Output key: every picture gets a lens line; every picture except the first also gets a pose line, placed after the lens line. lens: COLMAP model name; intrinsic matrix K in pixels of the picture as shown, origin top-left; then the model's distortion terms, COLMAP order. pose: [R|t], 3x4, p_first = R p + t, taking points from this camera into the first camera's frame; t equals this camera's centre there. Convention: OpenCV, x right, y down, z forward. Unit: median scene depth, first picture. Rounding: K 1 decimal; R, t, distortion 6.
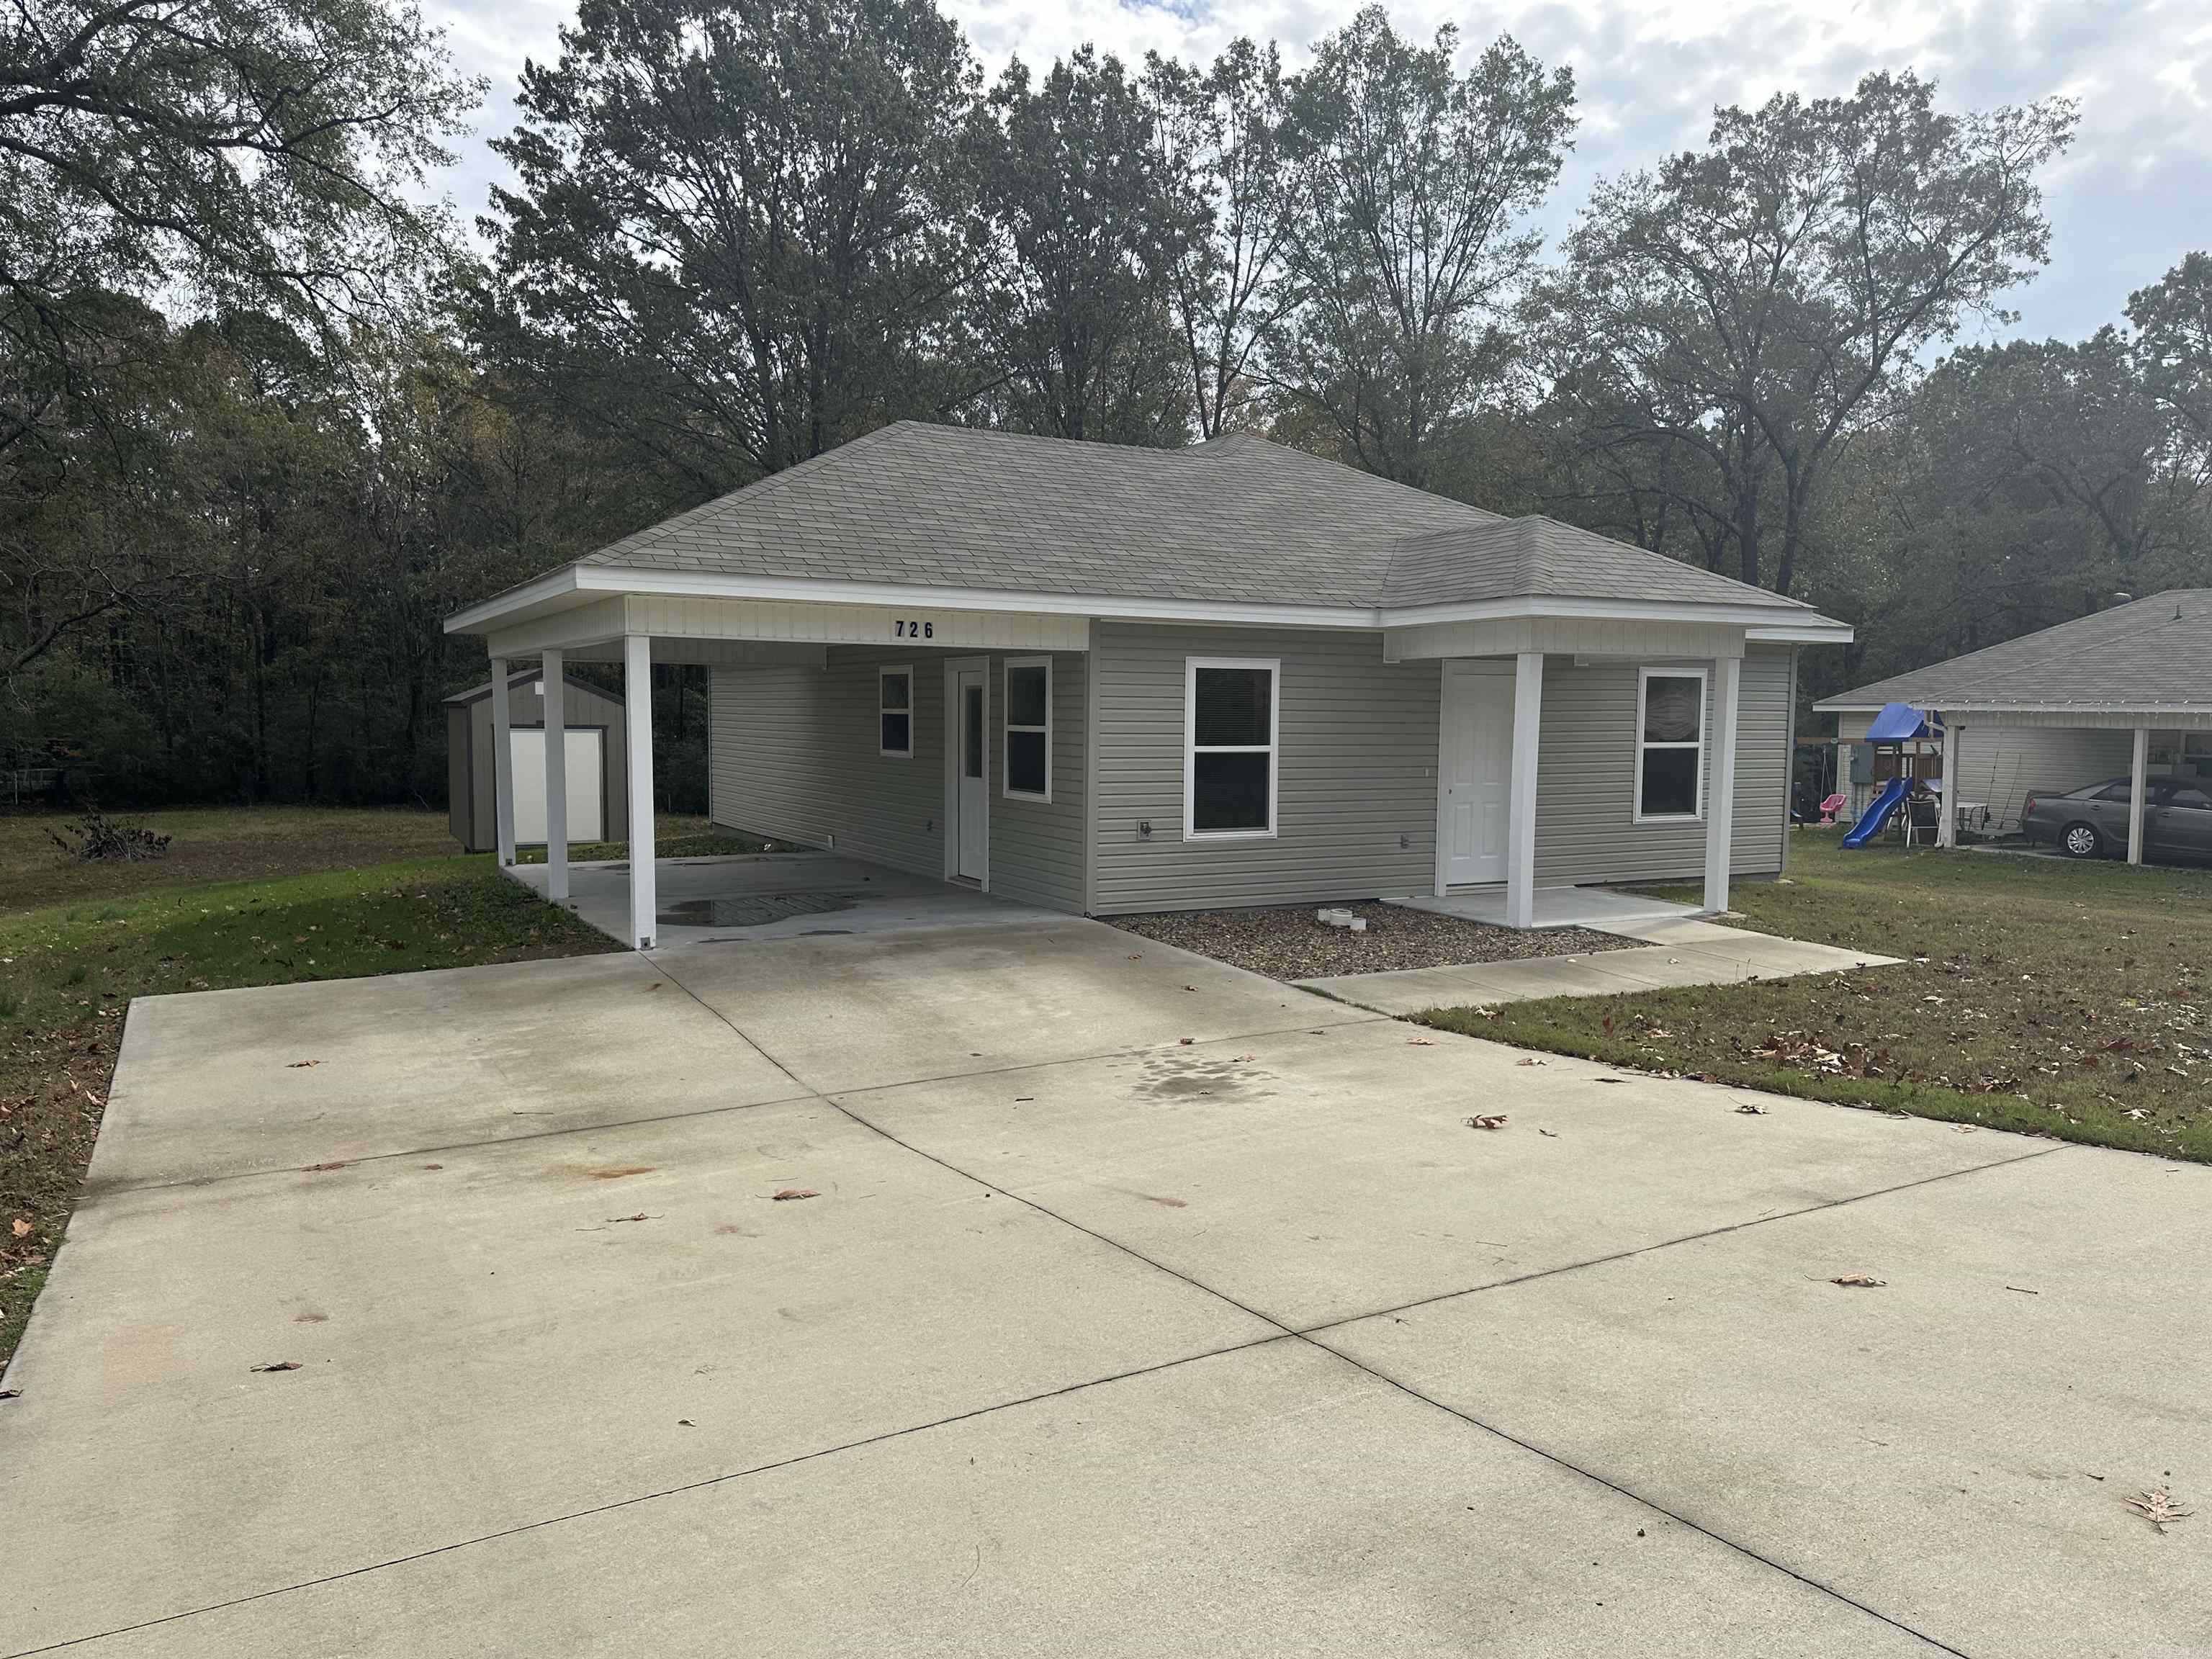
lens RADIAL K [[1557.6, 0, 1121.5], [0, 1557.6, 836.9], [0, 0, 1]] dist [0.019160, -0.004038]
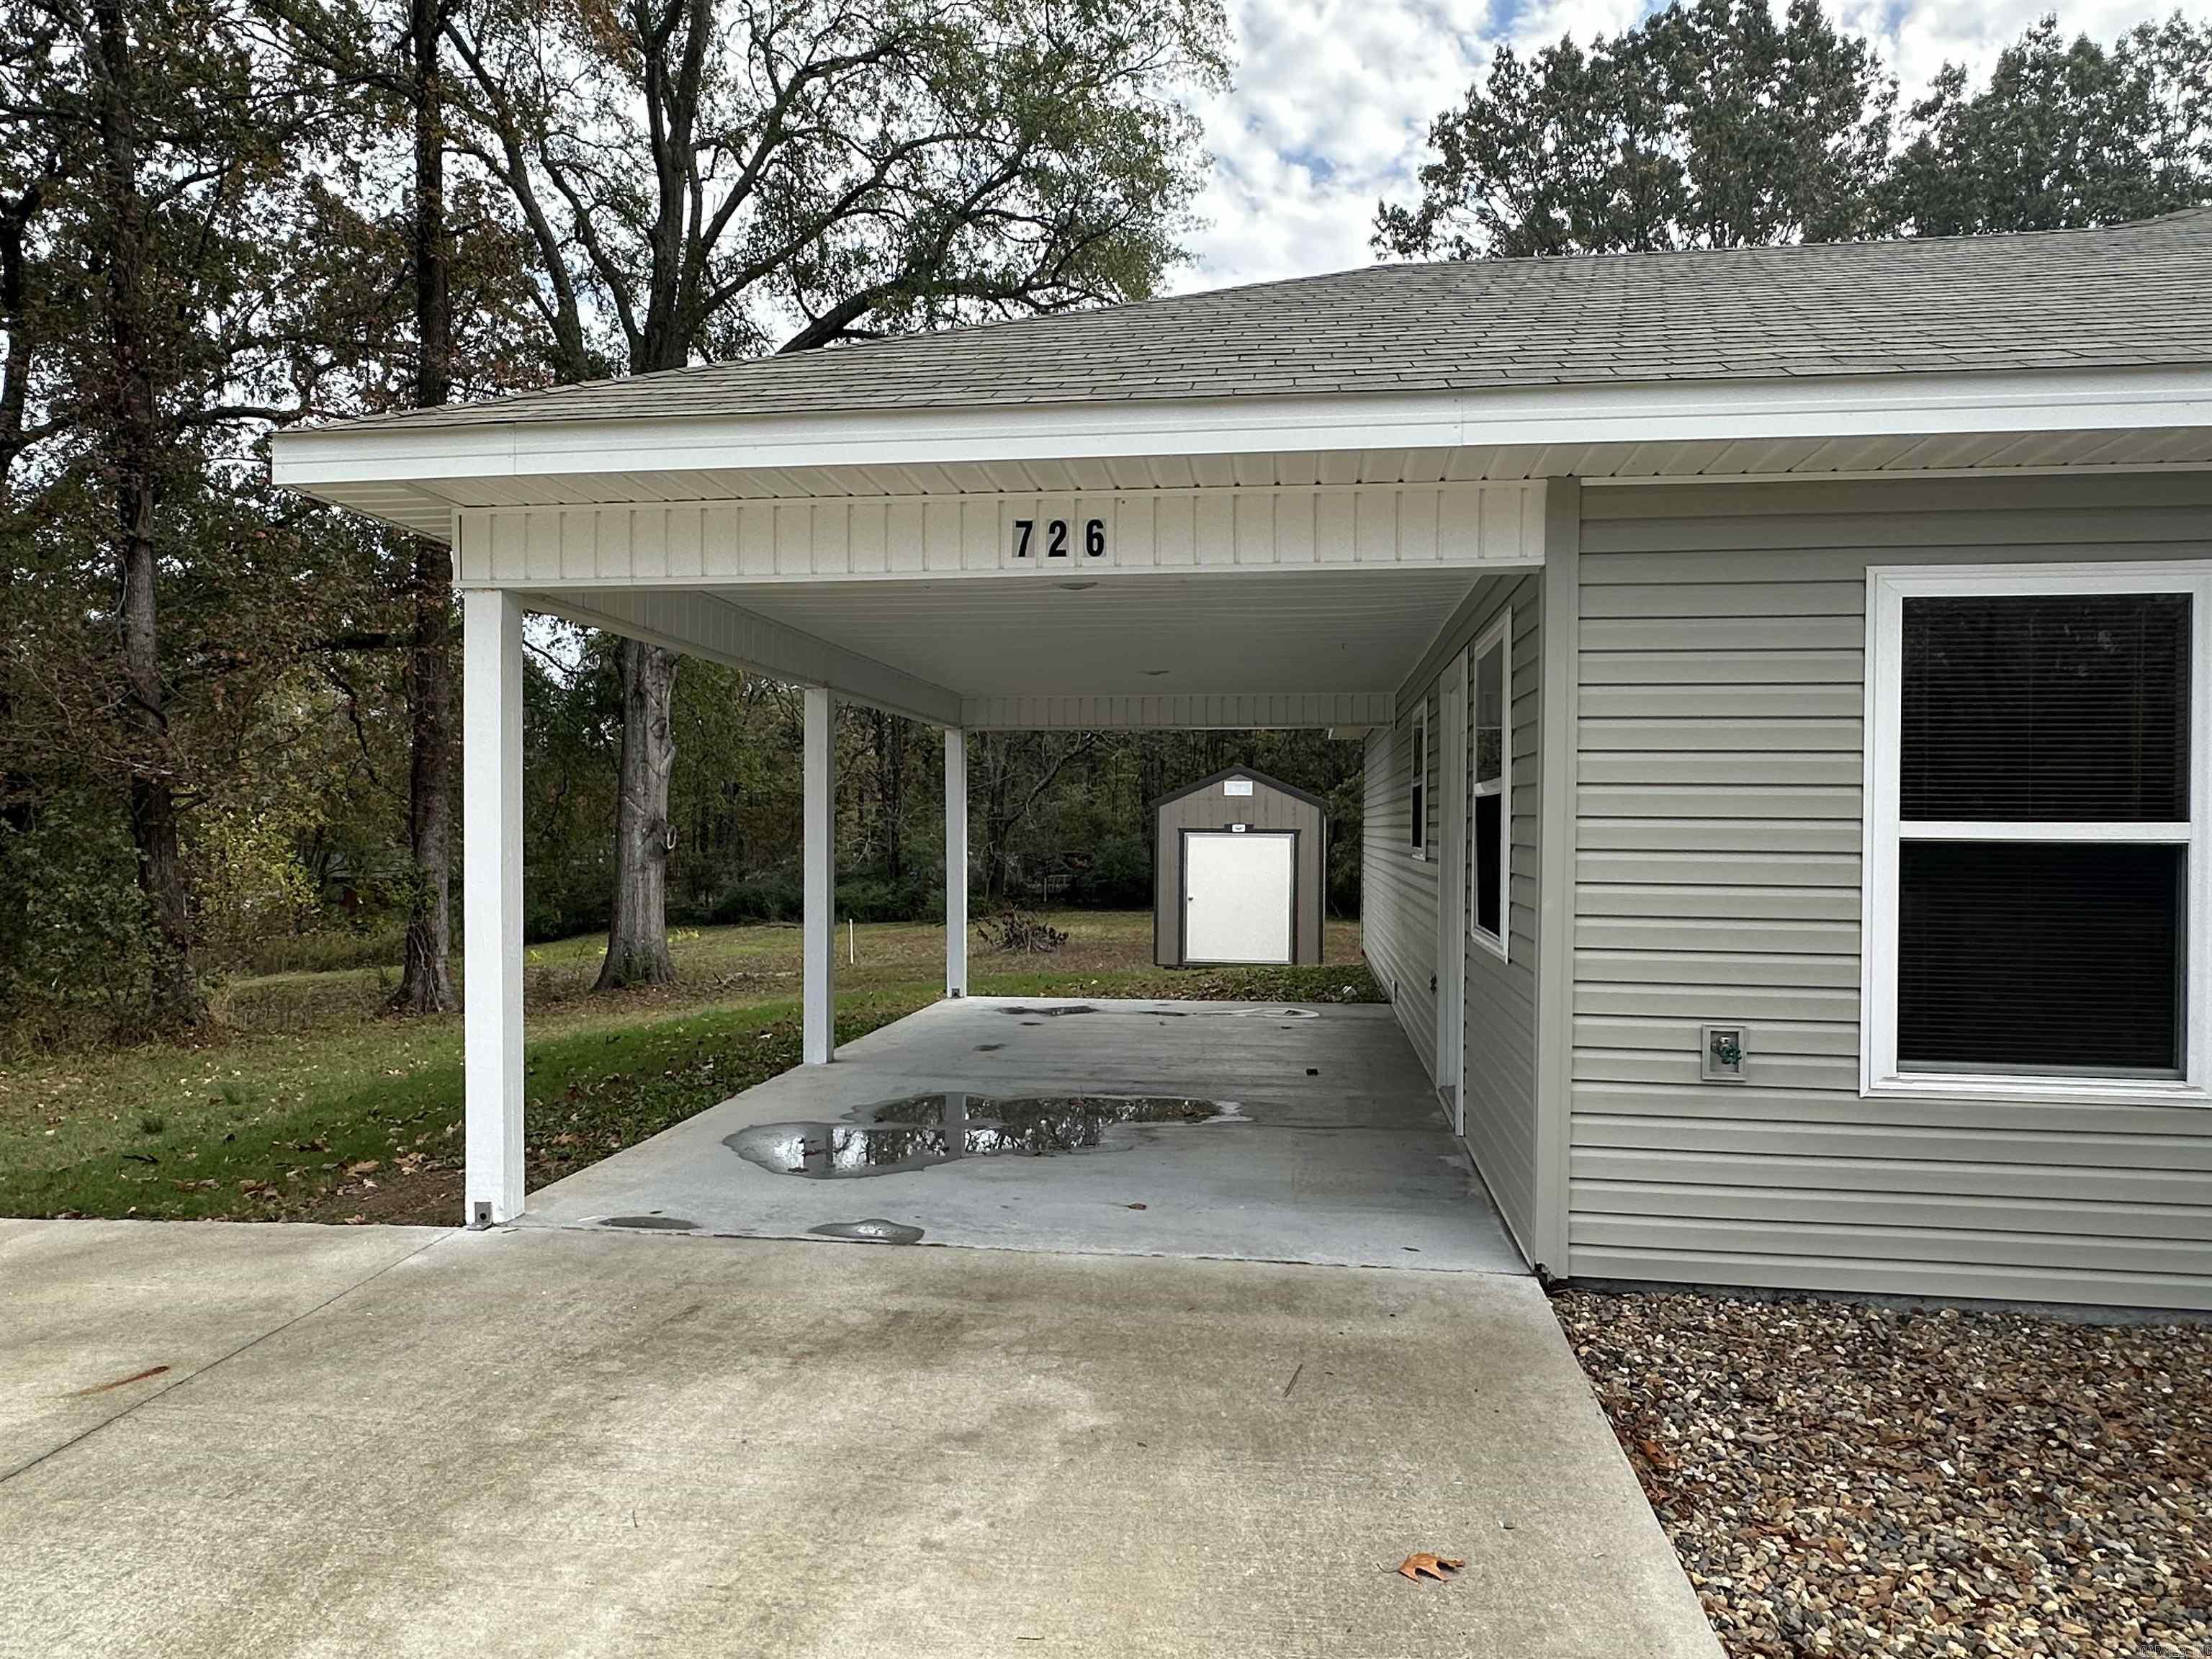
lens RADIAL K [[1367.2, 0, 1105.1], [0, 1367.2, 833.0], [0, 0, 1]] dist [-0.003040, 0.002095]
pose [[0.795248, 0.000607, -0.606284, 0.055641], [-0.051334, 0.996476, -0.066335, -0.016160], [0.604107, 0.083876, 0.792477, 0.398574]]
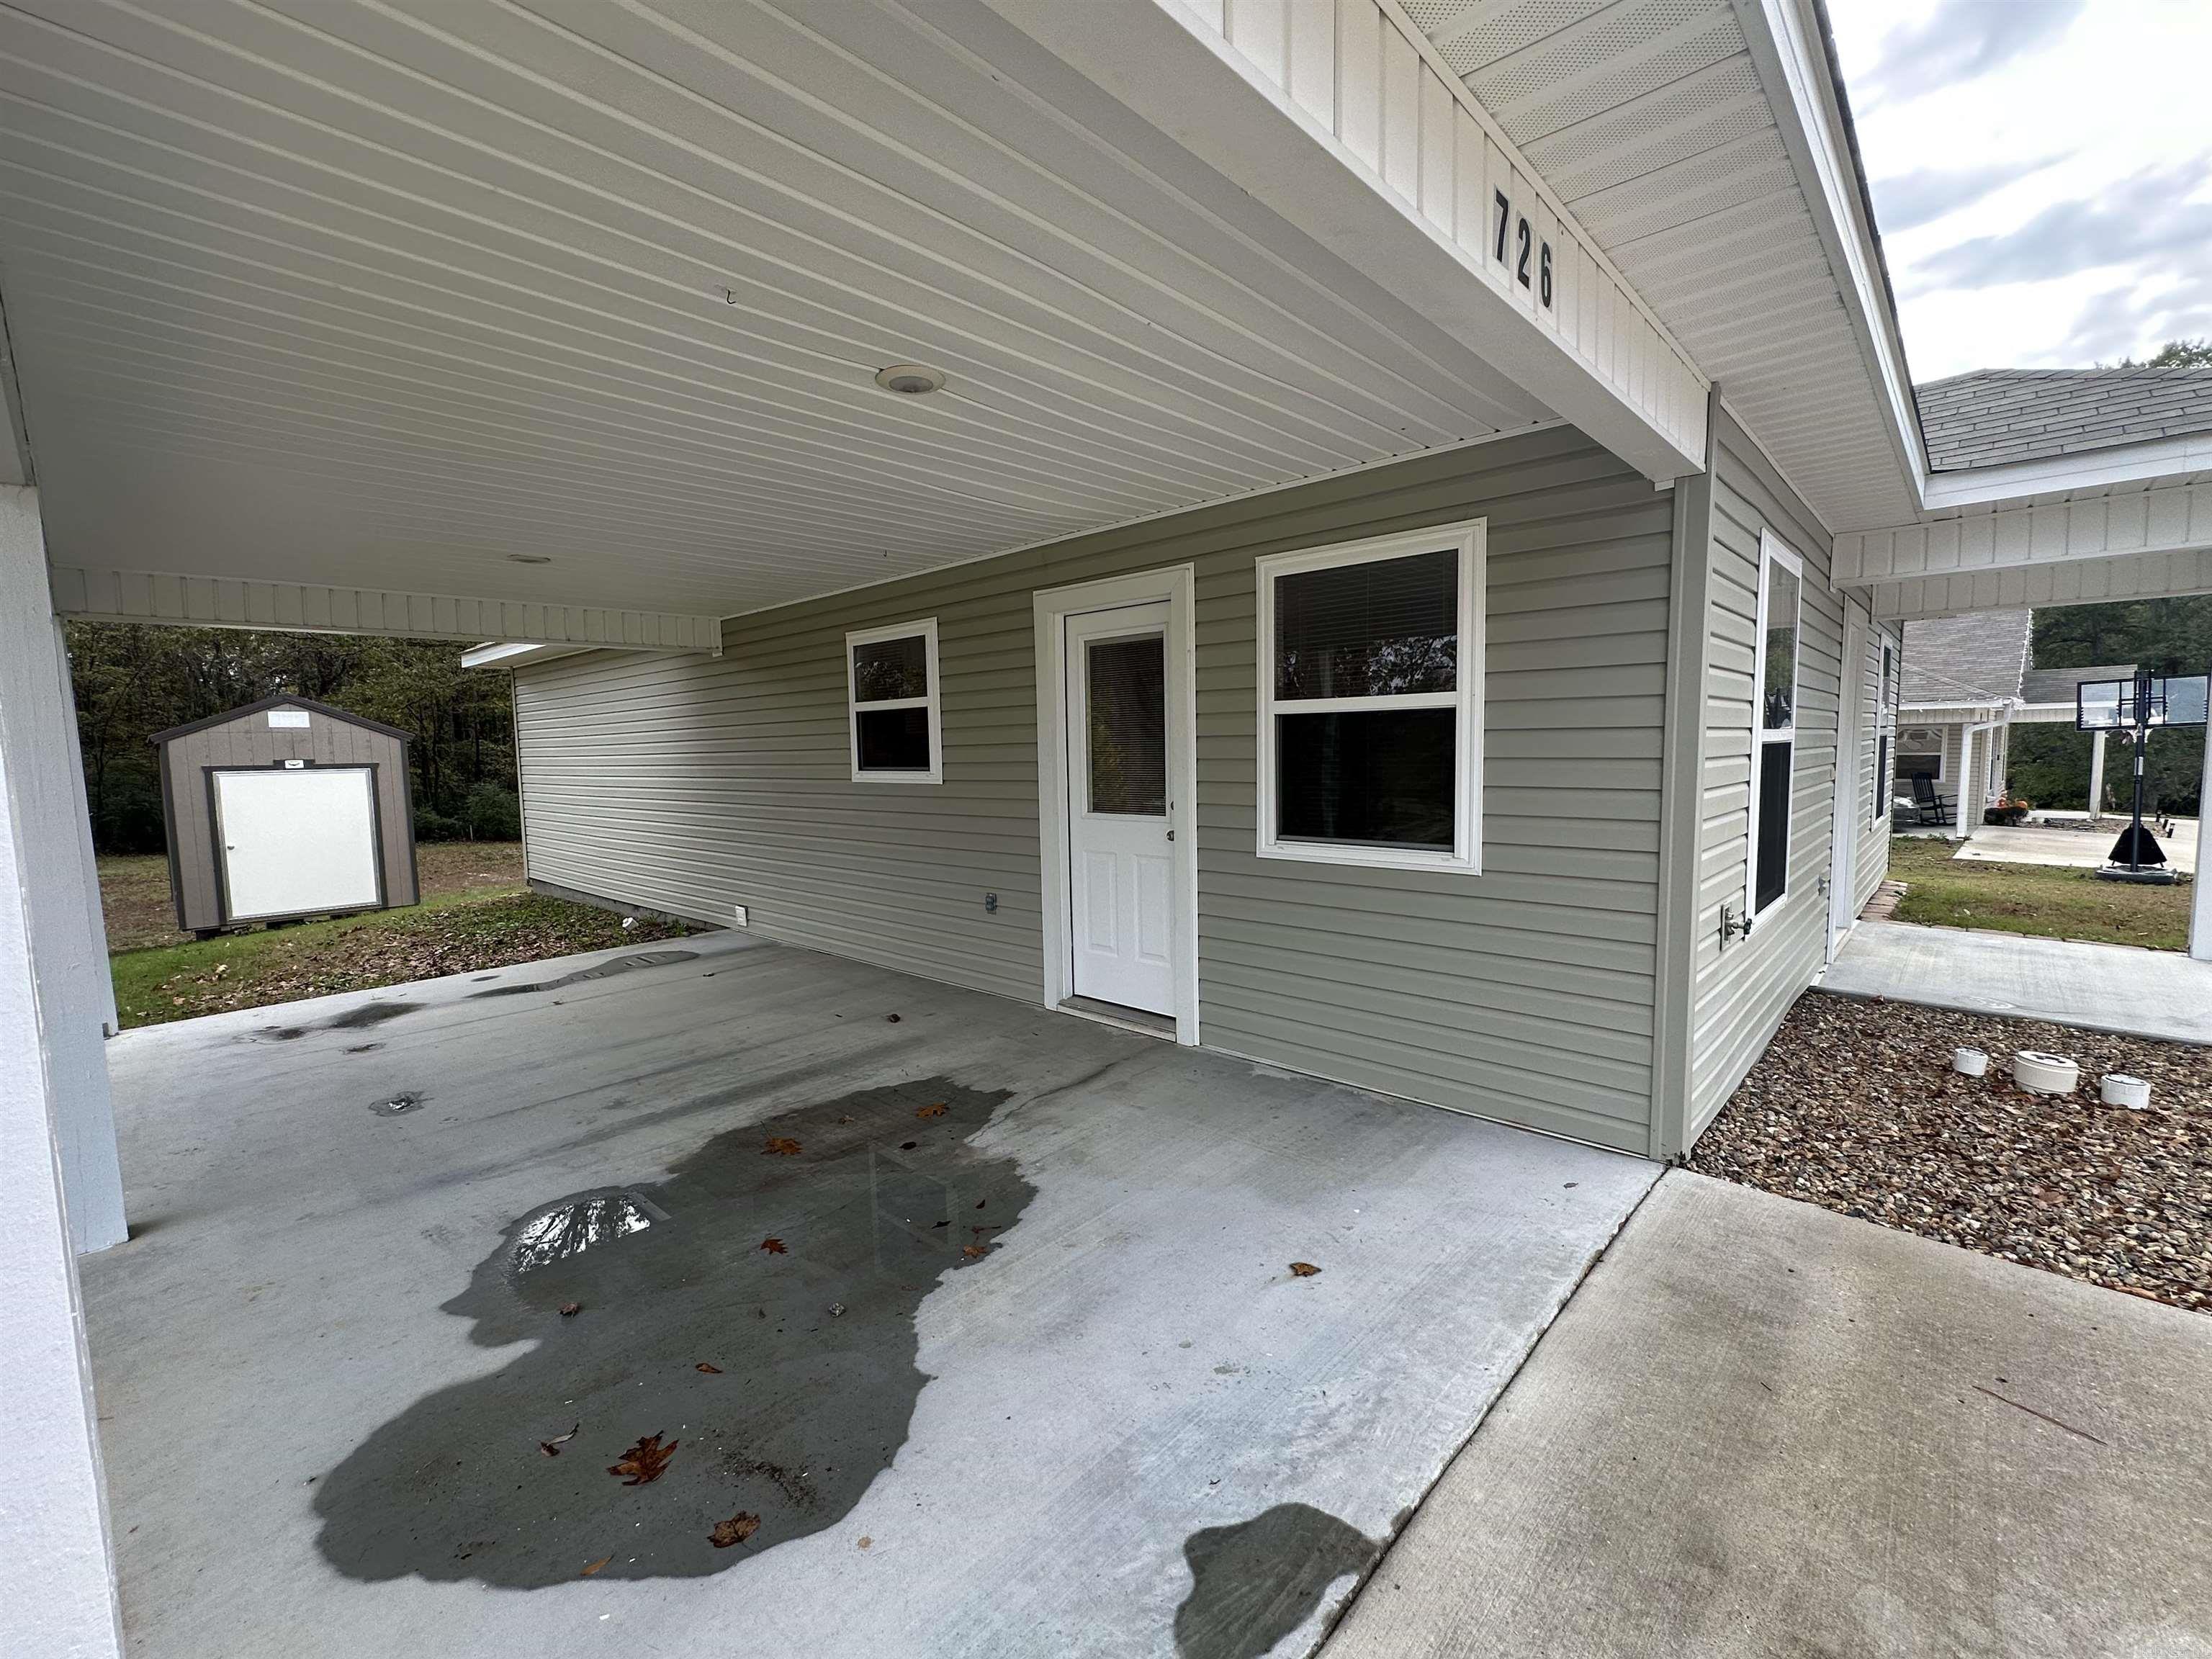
lens RADIAL K [[953.1, 0, 1098.7], [0, 953.1, 822.8], [0, 0, 1]] dist [-0.003954, -0.000091]
pose [[0.953730, -0.052259, 0.296087, -0.138019], [0.053331, 0.998567, 0.004461, -0.025846], [-0.295896, 0.011536, 0.955151, 0.485843]]
